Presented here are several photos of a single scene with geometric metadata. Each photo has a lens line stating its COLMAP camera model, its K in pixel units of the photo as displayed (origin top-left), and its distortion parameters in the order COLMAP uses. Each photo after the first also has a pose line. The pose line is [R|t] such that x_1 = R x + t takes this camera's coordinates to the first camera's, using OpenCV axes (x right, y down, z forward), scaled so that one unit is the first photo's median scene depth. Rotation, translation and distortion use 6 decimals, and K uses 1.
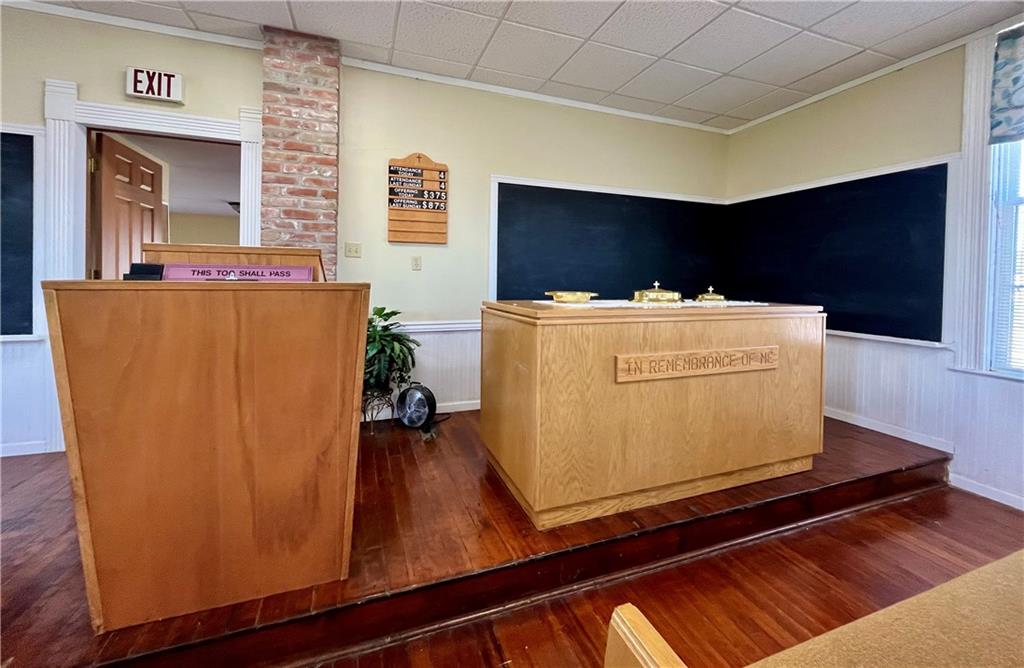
lens RADIAL K [[409.9, 0, 510.2], [0, 409.9, 280.0], [0, 0, 1]] dist [-0.000687, -0.000183]
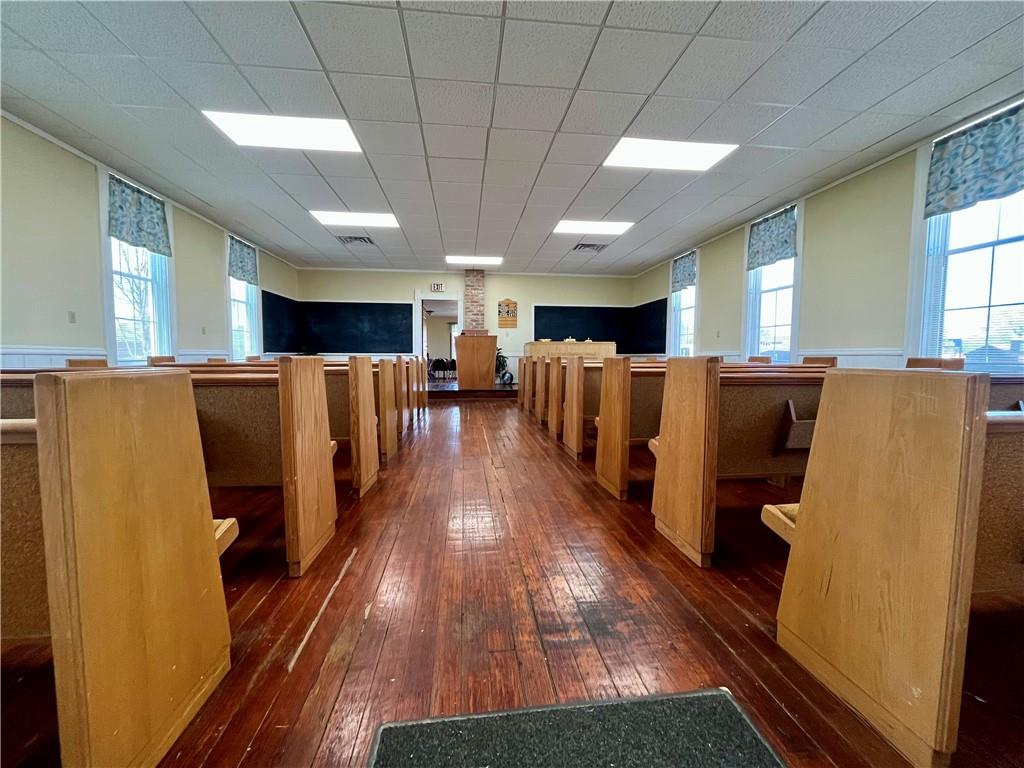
lens RADIAL K [[411.8, 0, 511.0], [0, 411.8, 382.2], [0, 0, 1]] dist [-0.001604, -0.000486]
pose [[0.971501, 0.001177, -0.237032, 0.635780], [0.010764, 0.998737, 0.049079, 0.199542], [0.236791, -0.050232, 0.970261, -2.402457]]
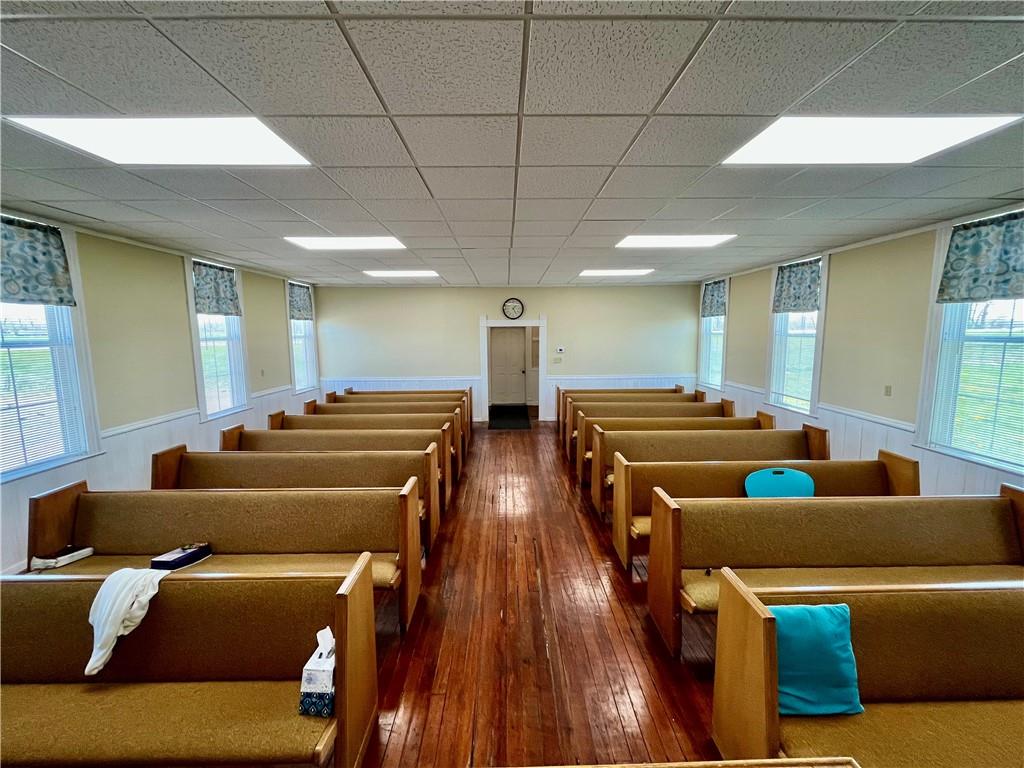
lens RADIAL K [[411.8, 0, 510.8], [0, 411.8, 382.5], [0, 0, 1]] dist [-0.001604, -0.000486]
pose [[-0.942036, -0.051494, 0.331536, -0.366487], [-0.004349, 0.989943, 0.141400, -0.229082], [-0.335482, 0.131762, -0.932786, 0.653141]]
